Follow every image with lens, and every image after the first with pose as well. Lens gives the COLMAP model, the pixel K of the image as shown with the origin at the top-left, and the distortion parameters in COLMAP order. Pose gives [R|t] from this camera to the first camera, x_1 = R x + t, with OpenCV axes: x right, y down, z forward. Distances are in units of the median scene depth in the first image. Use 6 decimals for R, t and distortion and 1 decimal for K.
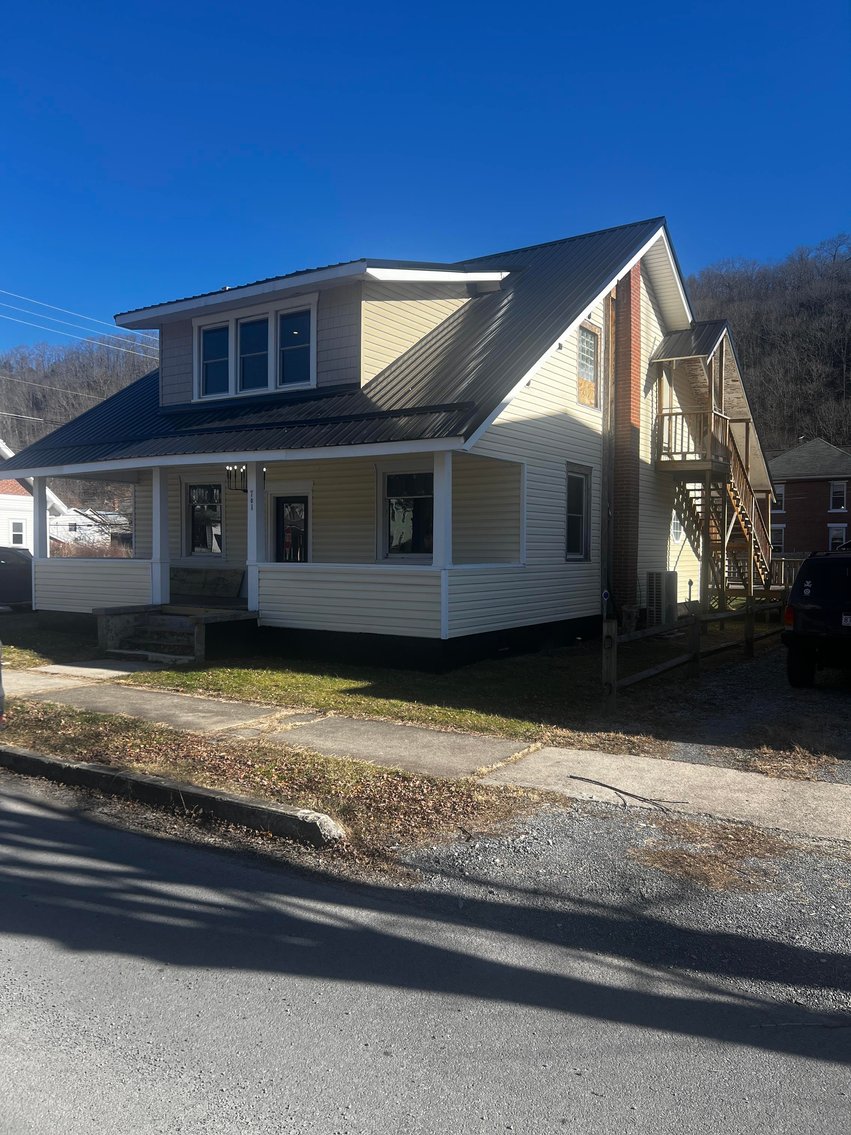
lens RADIAL K [[845.4, 0, 425.5], [0, 845.4, 567.5], [0, 0, 1]] dist [0.046543, -0.045788]
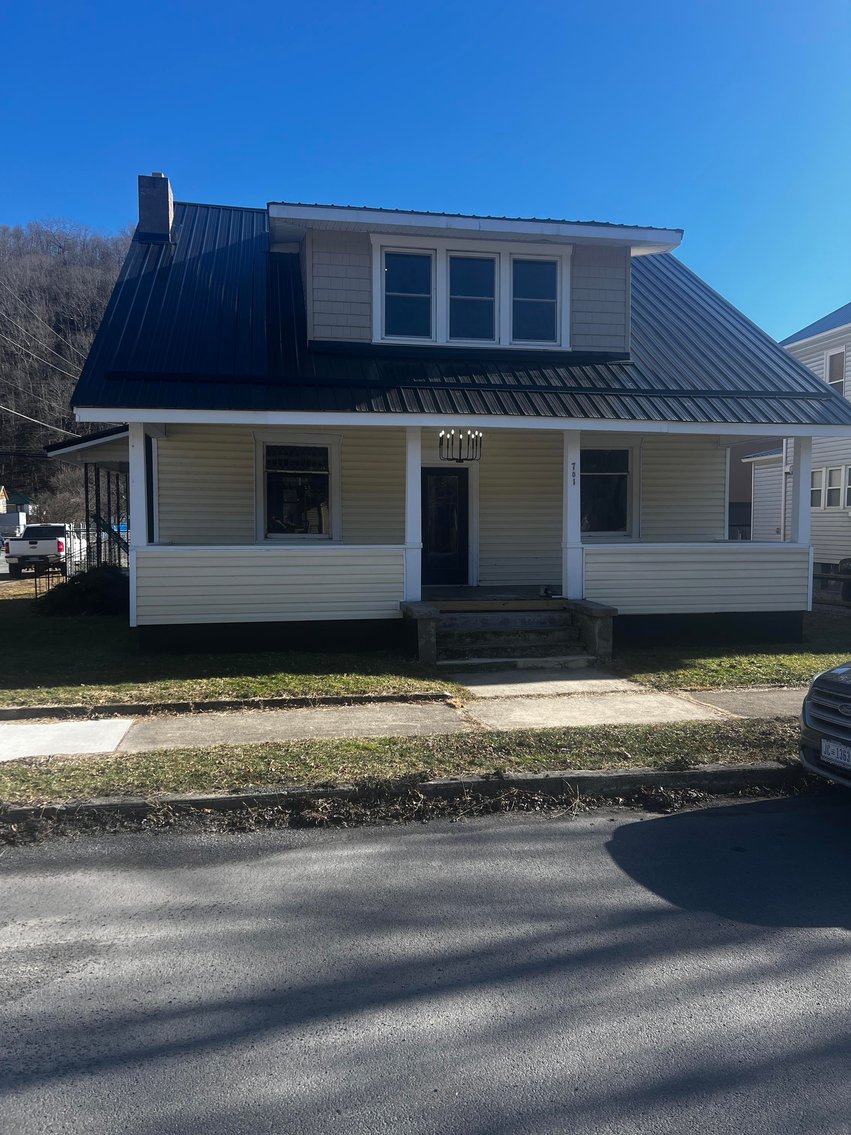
lens RADIAL K [[845.4, 0, 425.5], [0, 845.4, 567.5], [0, 0, 1]] dist [0.046543, -0.045788]
pose [[0.721113, -0.044253, 0.691402, -0.855100], [0.017643, 0.998807, 0.045528, -0.023158], [-0.692593, -0.020632, 0.721034, 0.430039]]
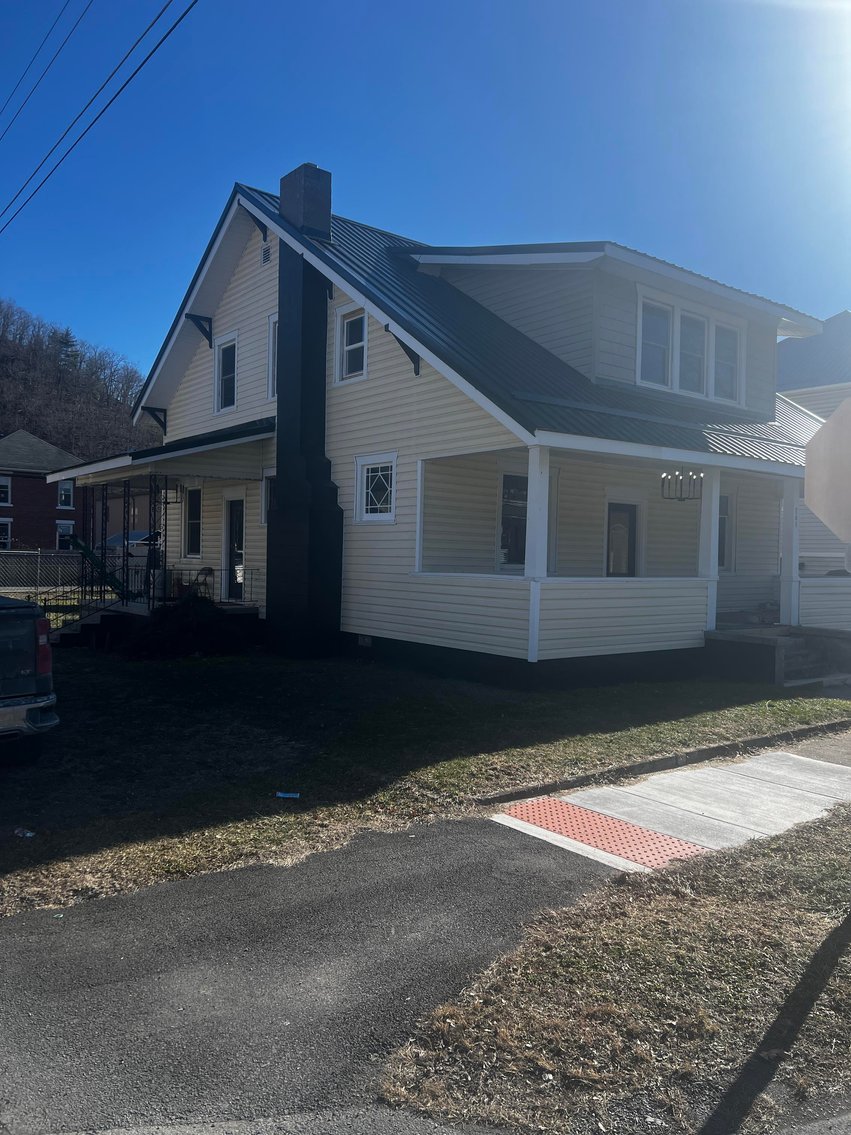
lens RADIAL K [[845.4, 0, 425.5], [0, 845.4, 567.5], [0, 0, 1]] dist [0.046543, -0.045788]
pose [[0.294031, -0.009436, 0.955749, -1.212239], [-0.002027, 0.999943, 0.010496, -0.027113], [-0.955794, -0.005023, 0.293995, 1.024536]]
